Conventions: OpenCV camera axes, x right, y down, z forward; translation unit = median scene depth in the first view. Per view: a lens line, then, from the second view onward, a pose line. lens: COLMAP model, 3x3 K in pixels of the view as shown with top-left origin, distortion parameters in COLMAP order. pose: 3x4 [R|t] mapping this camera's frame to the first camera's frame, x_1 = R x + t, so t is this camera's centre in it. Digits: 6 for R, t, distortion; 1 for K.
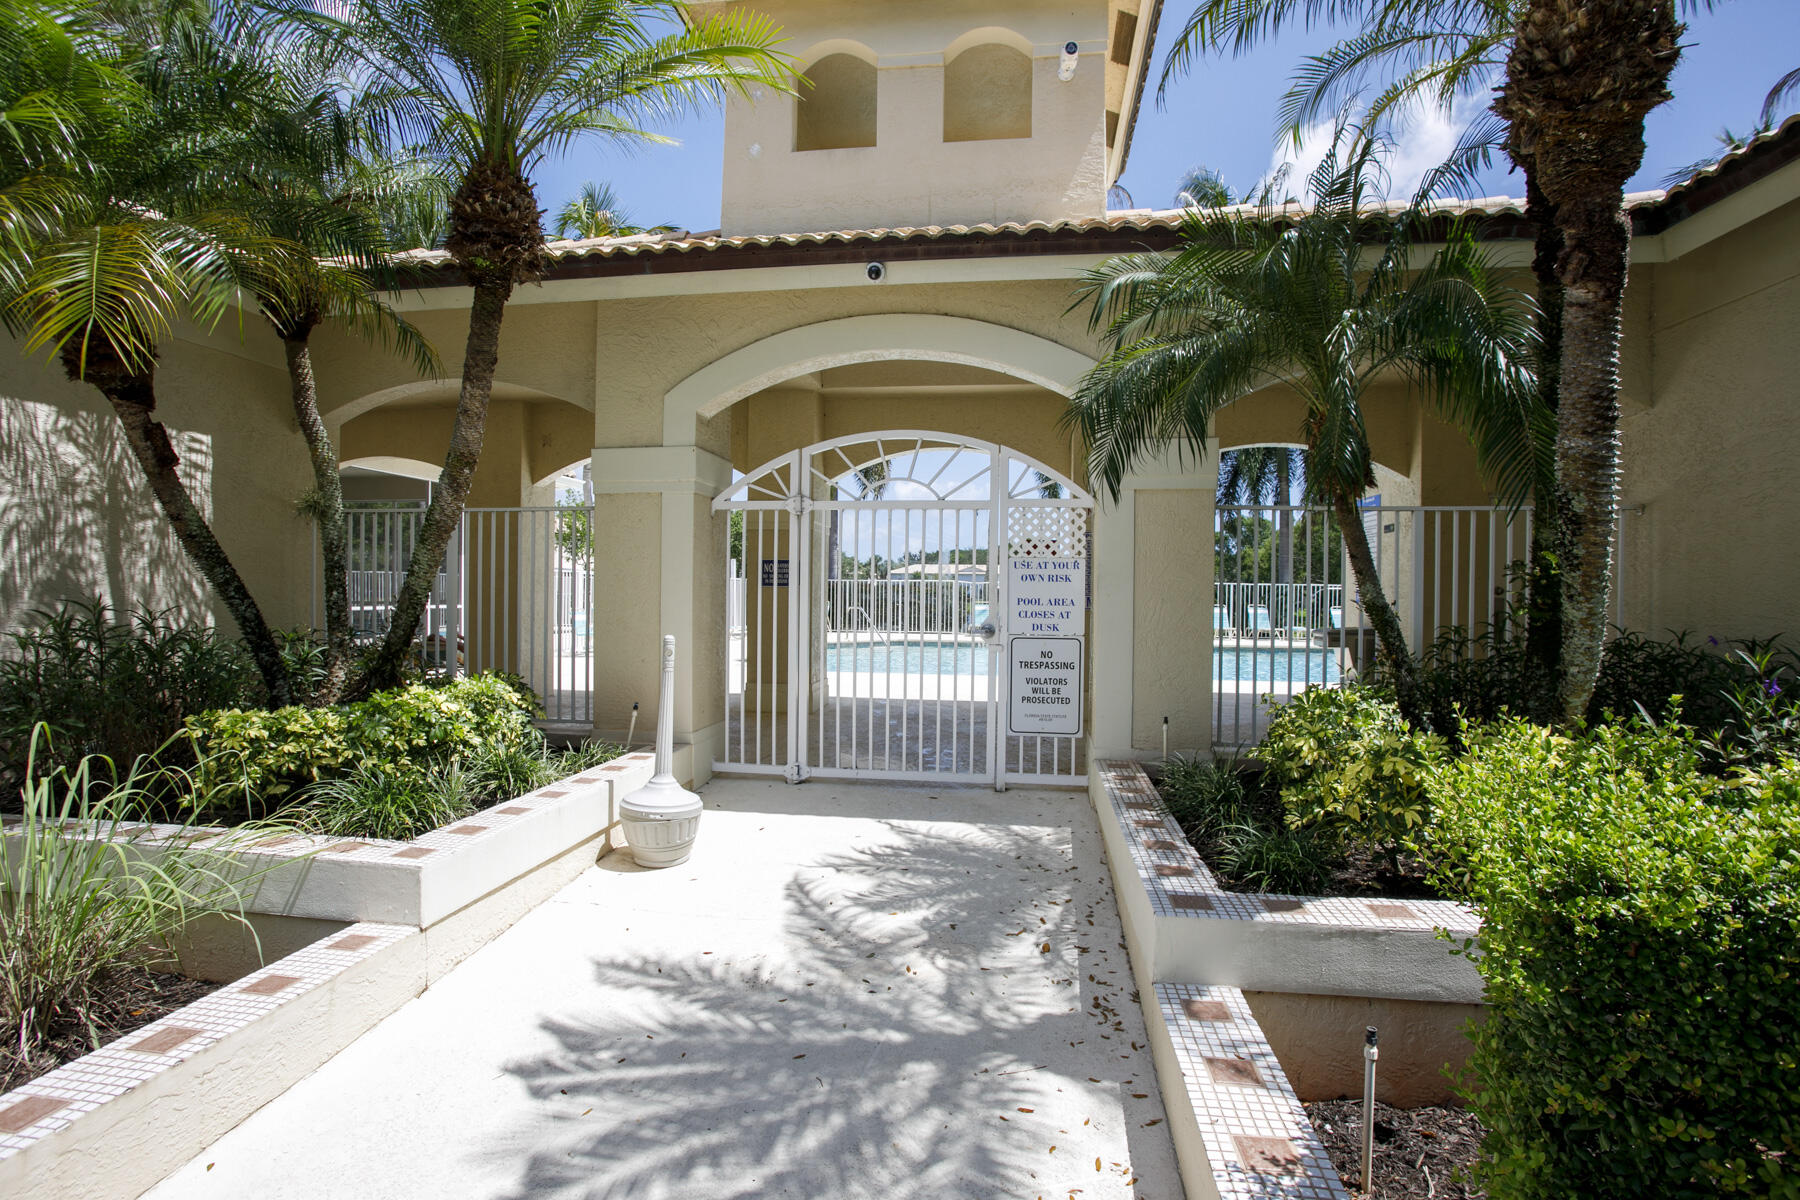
lens RADIAL K [[849.1, 0, 898.7], [0, 849.1, 597.9], [0, 0, 1]] dist [-0.005956, -0.000365]
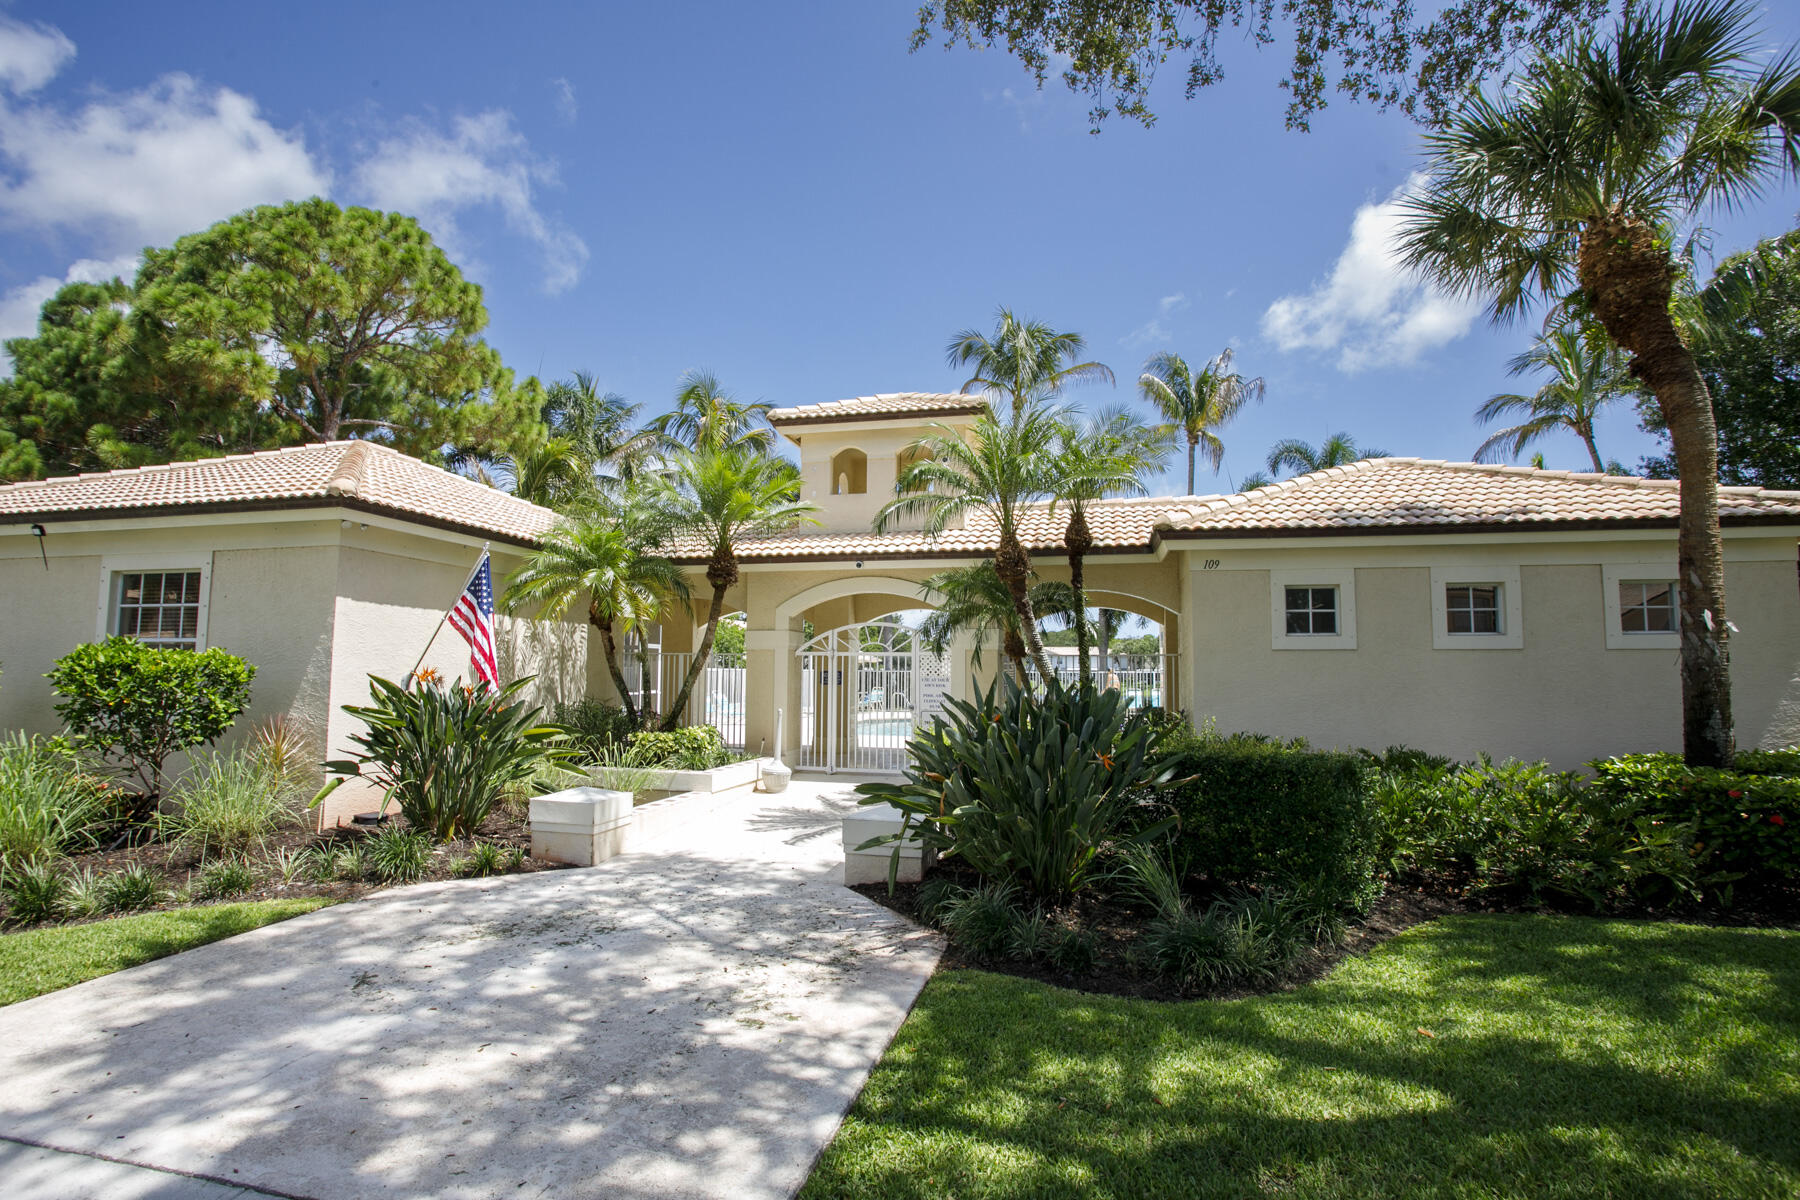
lens RADIAL K [[849.1, 0, 898.6], [0, 849.1, 604.0], [0, 0, 1]] dist [-0.005956, -0.000365]
pose [[0.996114, -0.009478, -0.087564, 0.305647], [0.002148, 0.996512, -0.083424, -0.054044], [0.088049, 0.082912, 0.992660, -1.482875]]
